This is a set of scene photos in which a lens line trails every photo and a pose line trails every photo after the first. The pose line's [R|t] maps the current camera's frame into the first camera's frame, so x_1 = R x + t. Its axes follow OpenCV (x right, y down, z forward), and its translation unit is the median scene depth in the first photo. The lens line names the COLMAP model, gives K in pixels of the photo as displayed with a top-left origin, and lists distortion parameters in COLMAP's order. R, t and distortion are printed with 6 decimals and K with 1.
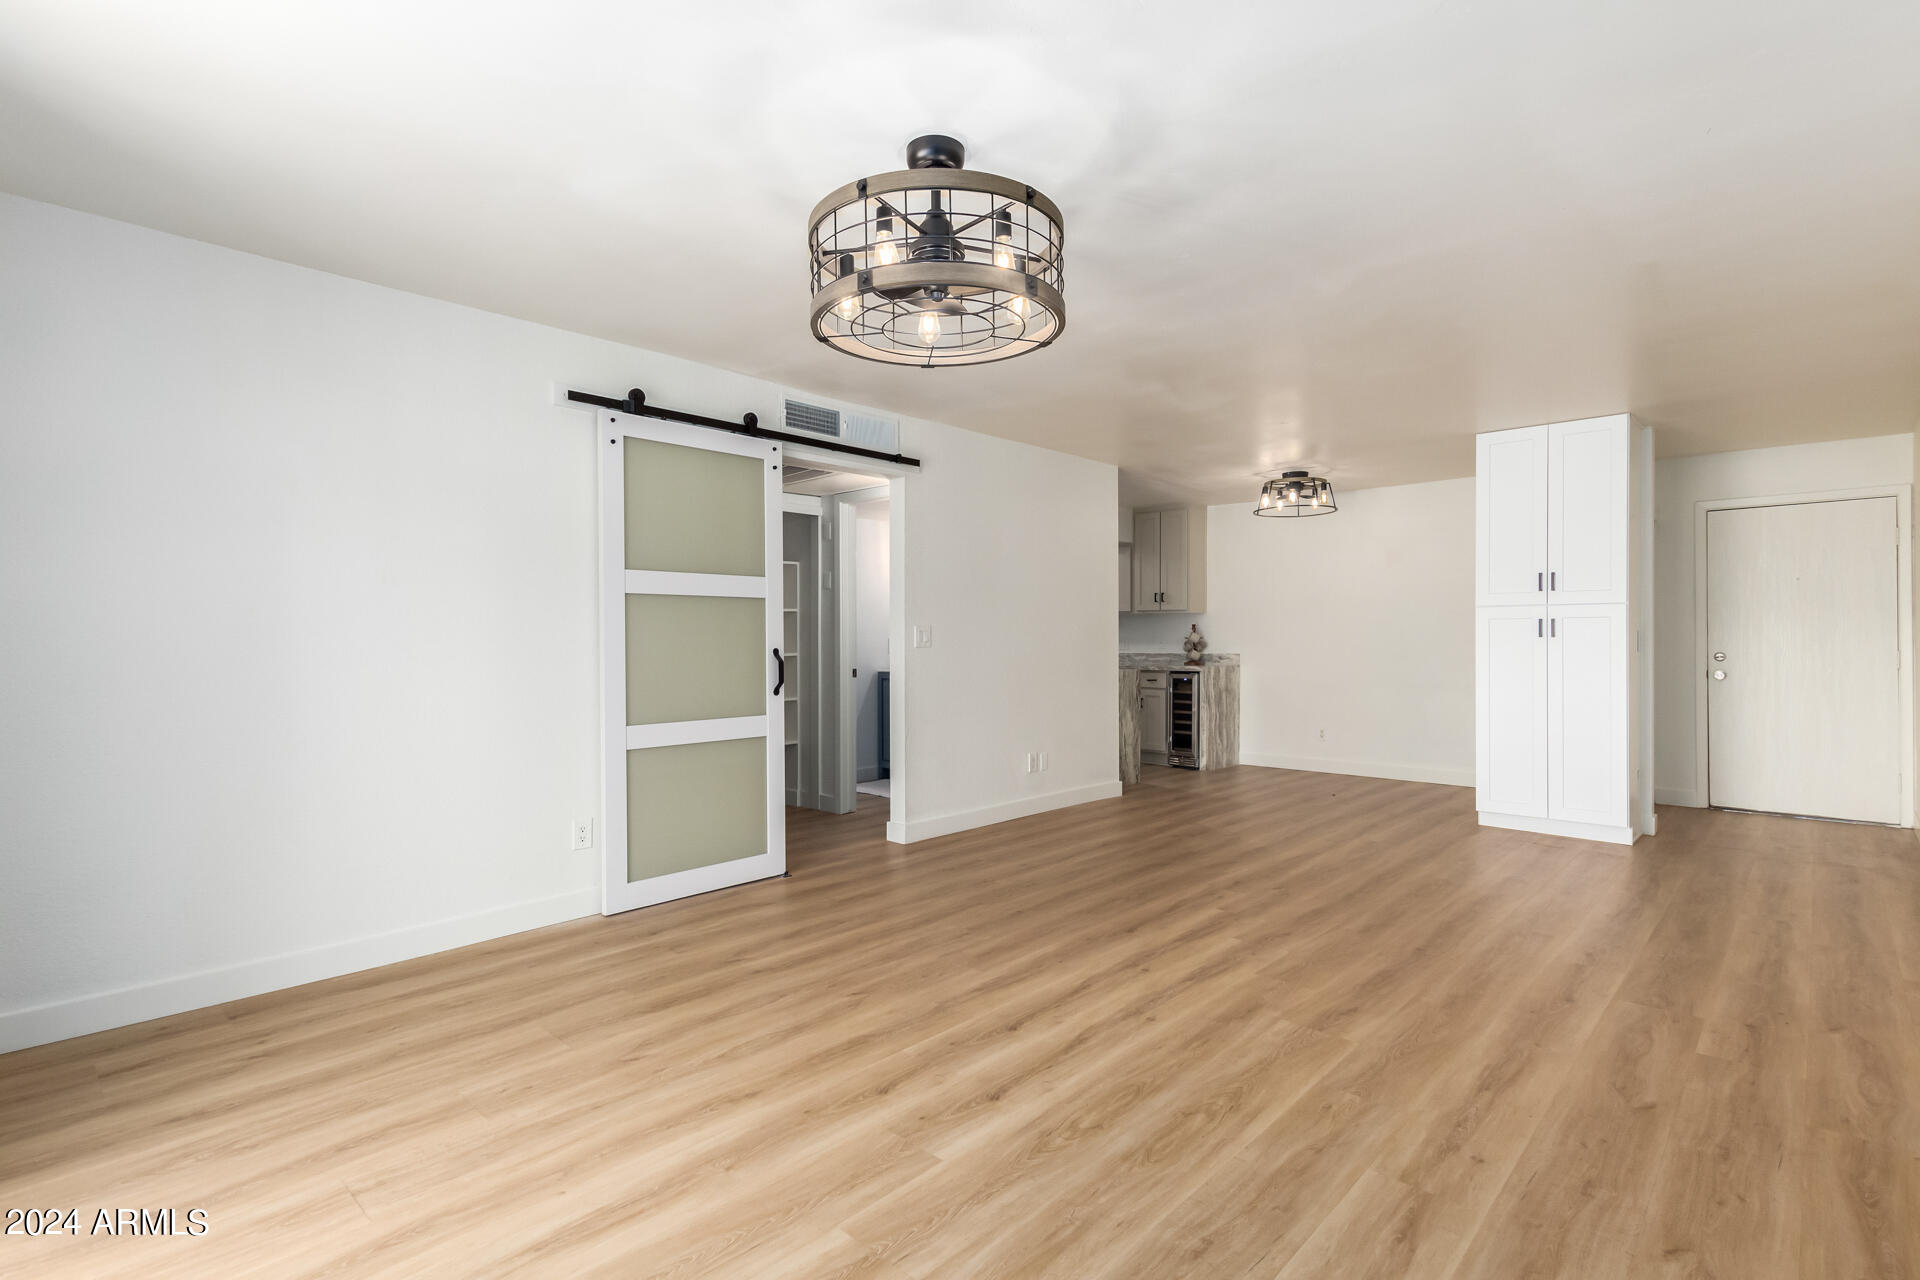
lens RADIAL K [[914.5, 0, 961.7], [0, 914.5, 640.5], [0, 0, 1]] dist [0.019074, -0.009741]
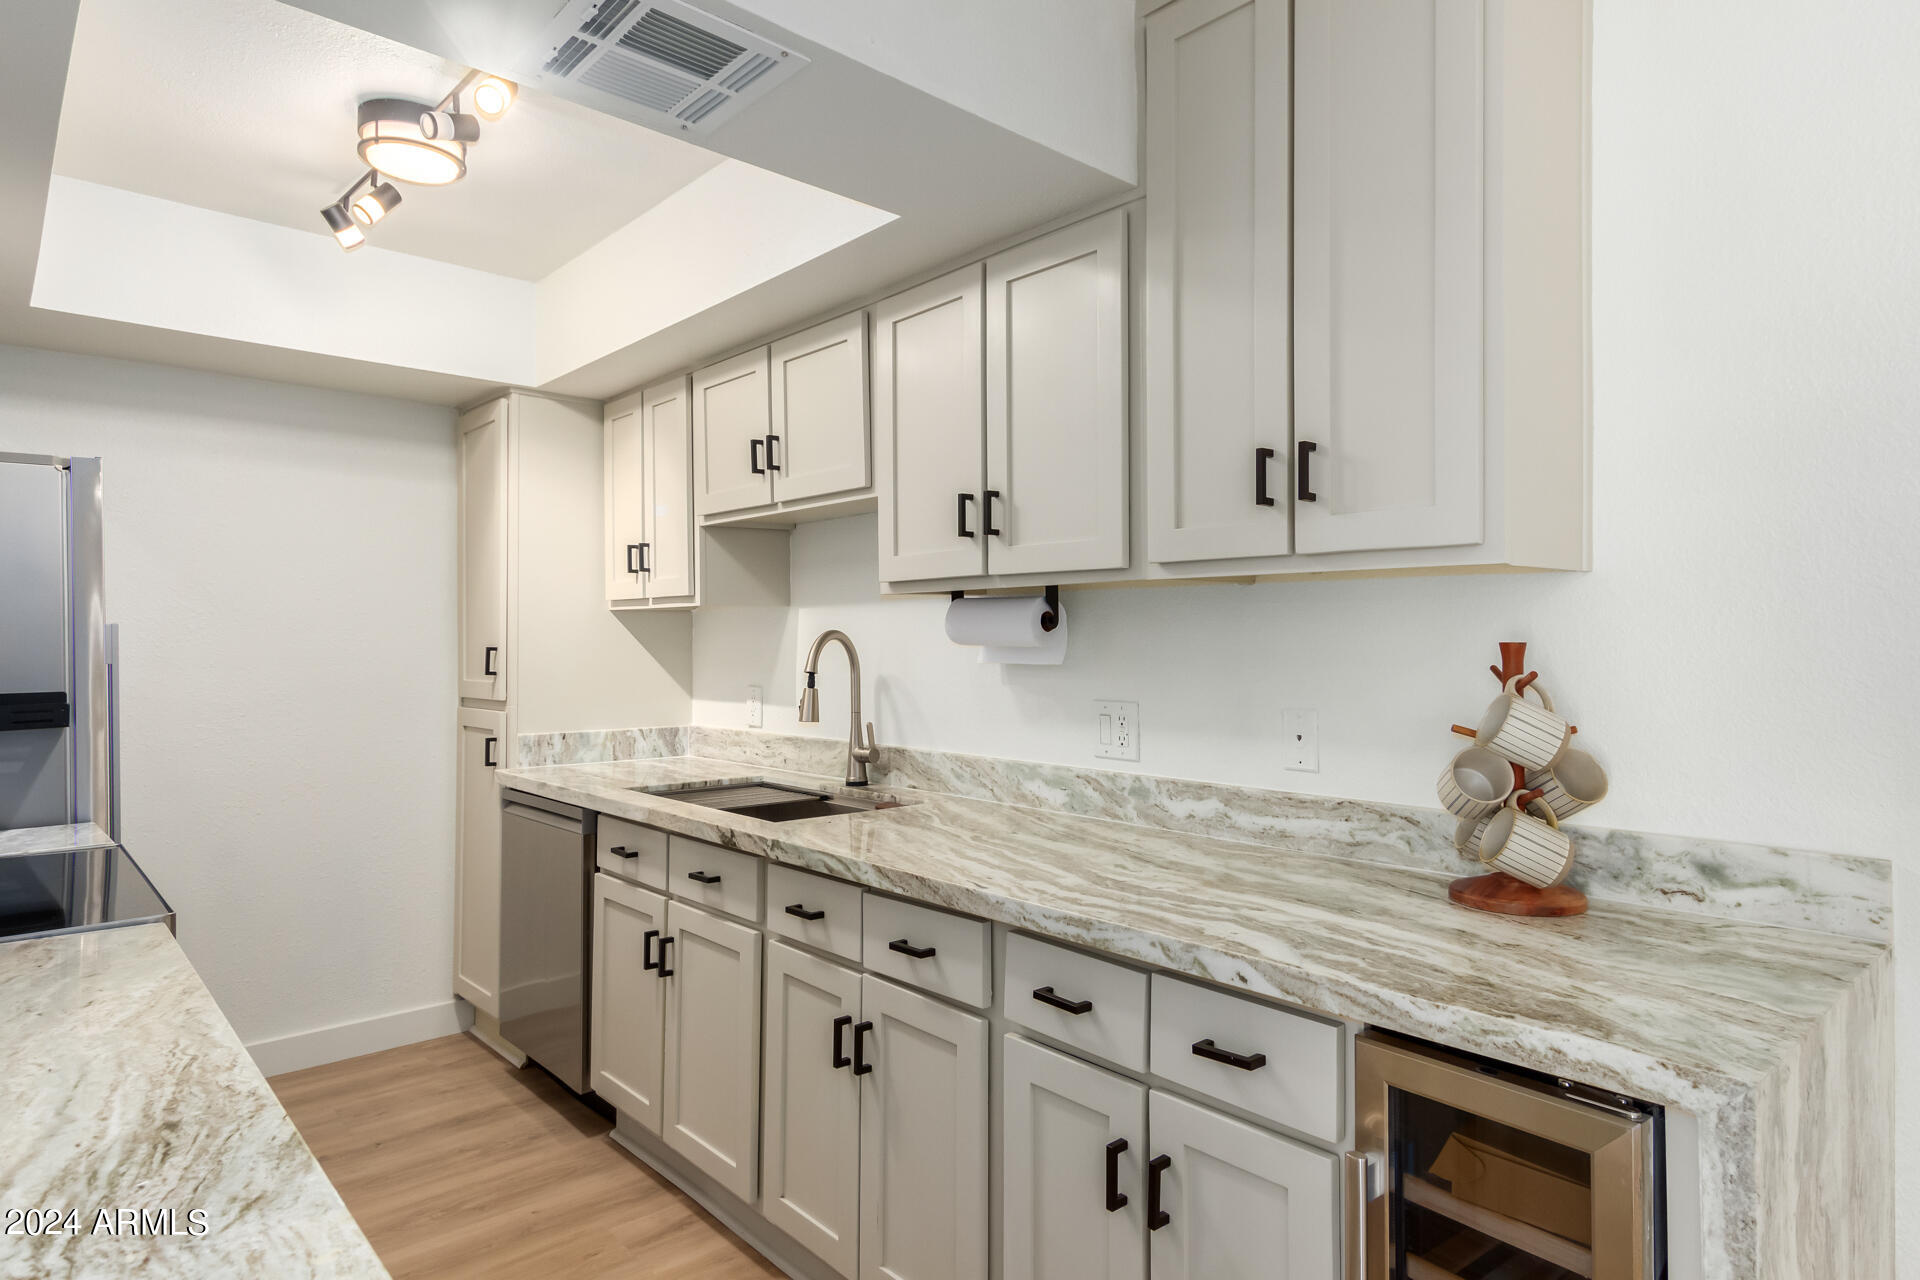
lens RADIAL K [[1080.6, 0, 962.7], [0, 1080.6, 630.1], [0, 0, 1]] dist [0.014826, 0.000294]
pose [[0.995558, -0.000321, -0.094145, 0.231608], [-0.000733, 0.999937, -0.011166, -0.023023], [0.094143, 0.011185, 0.995496, 1.052959]]
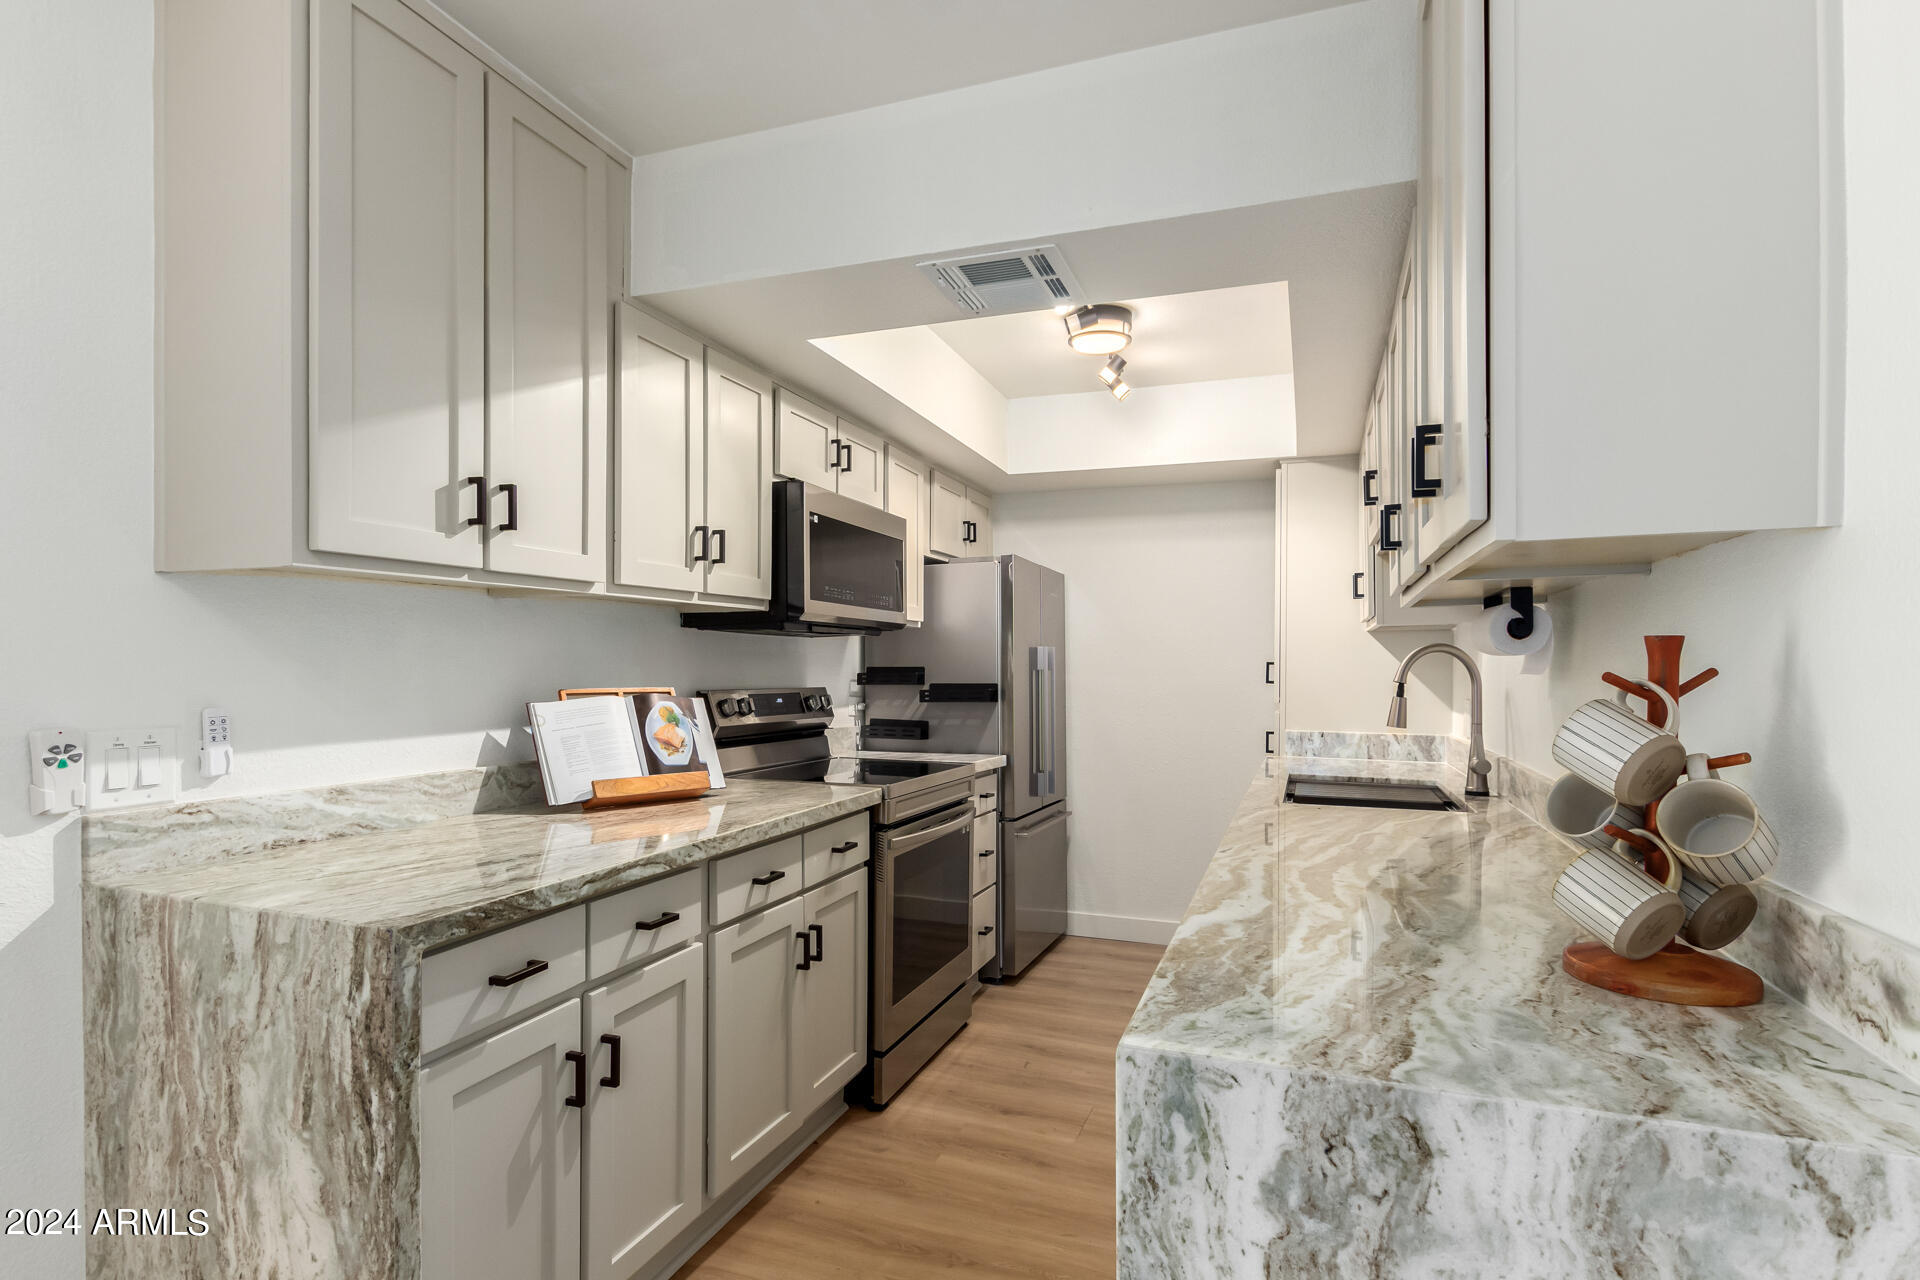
lens RADIAL K [[965.9, 0, 957.2], [0, 965.9, 671.3], [0, 0, 1]] dist [0.013887, -0.009916]
pose [[0.384440, 0.008301, -0.923113, 0.434241], [-0.006466, 0.999959, 0.006299, -0.017326], [0.923127, 0.003548, 0.384478, 1.133860]]
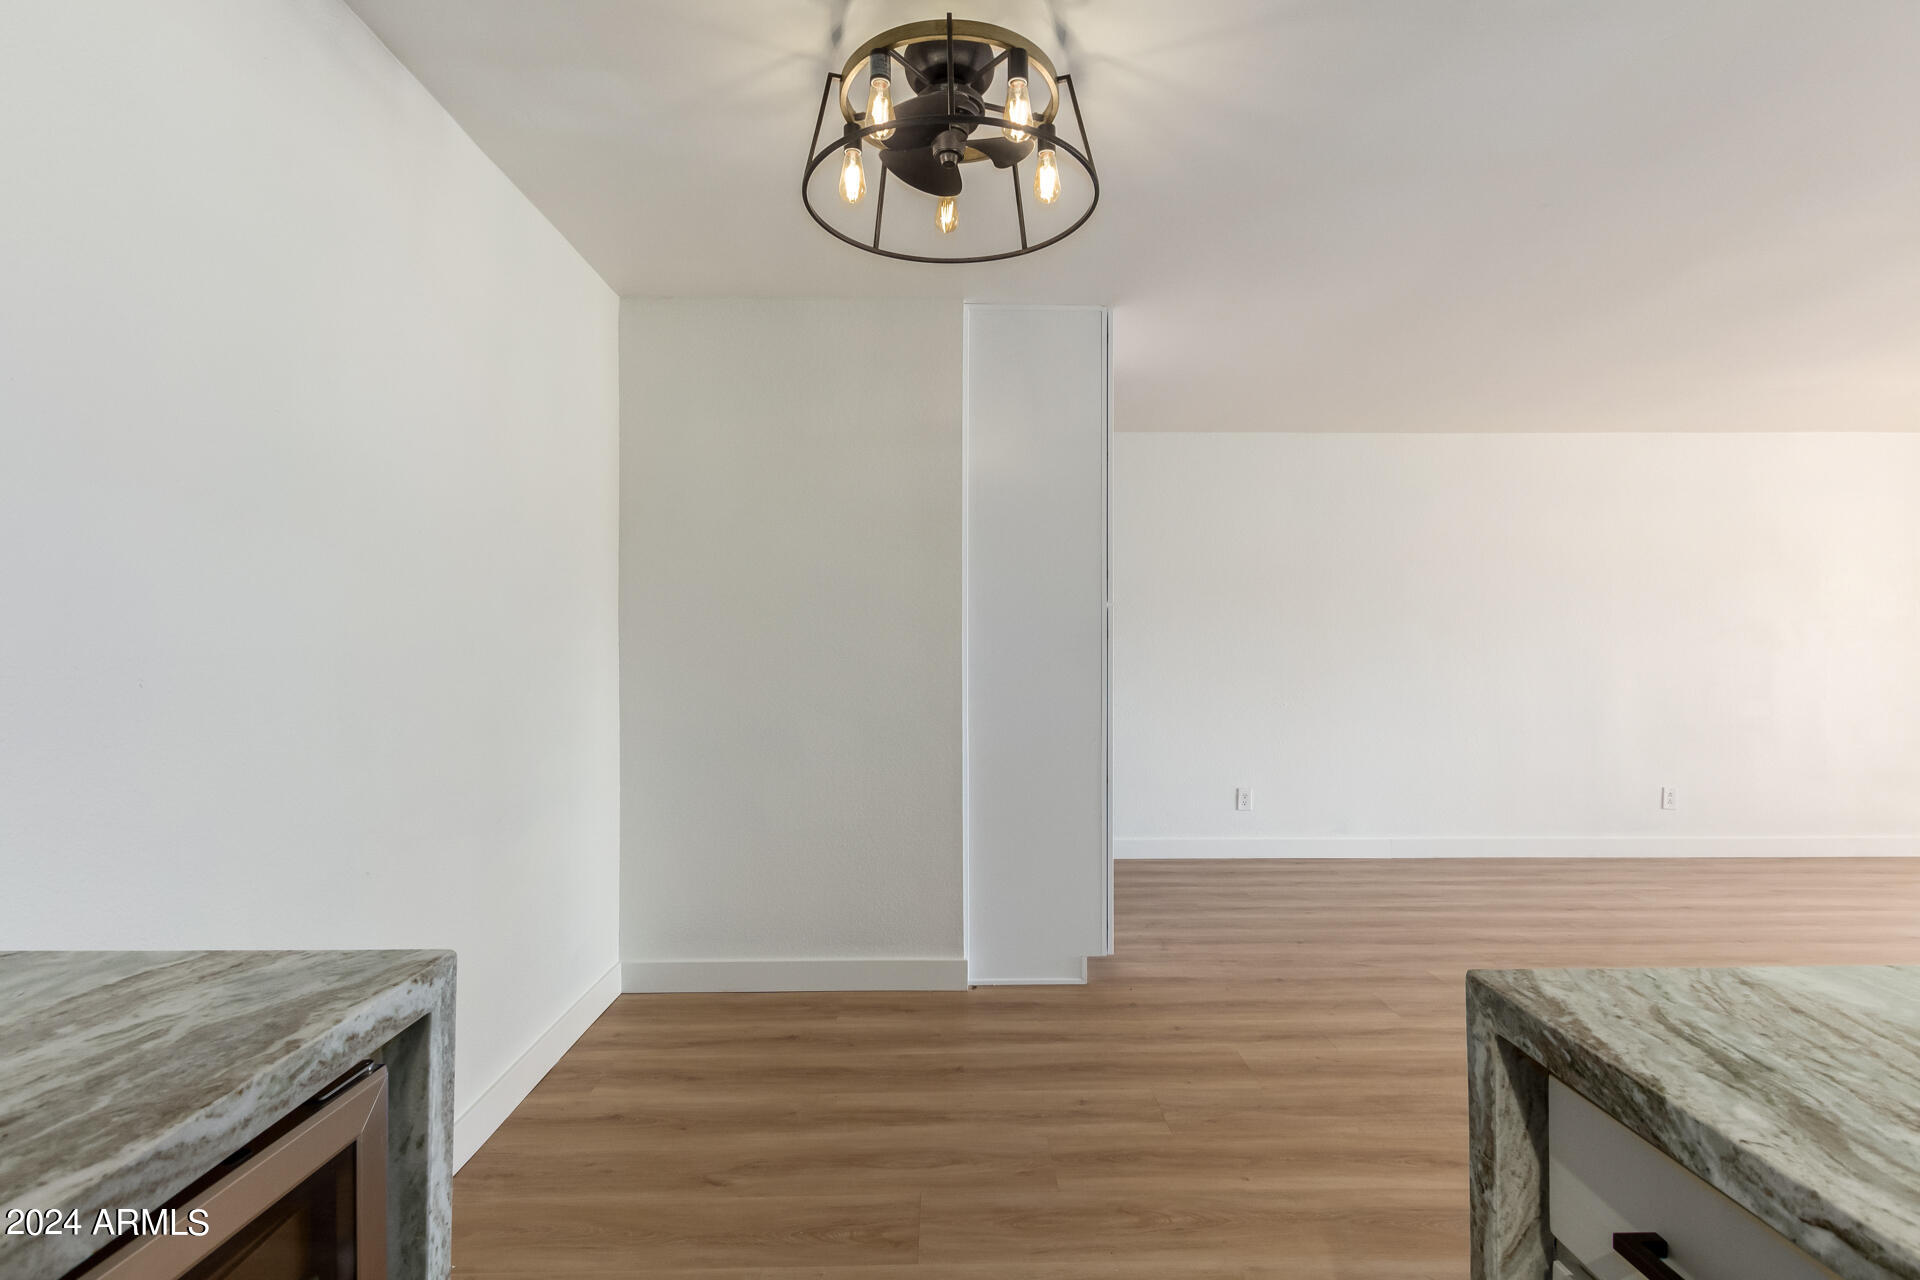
lens RADIAL K [[914.5, 0, 961.7], [0, 914.5, 640.5], [0, 0, 1]] dist [0.019074, -0.009741]
pose [[-0.688348, 0.002681, 0.725376, 0.172478], [0.001276, 0.999996, -0.002485, -0.010475], [-0.725380, -0.000785, -0.688349, 1.243938]]
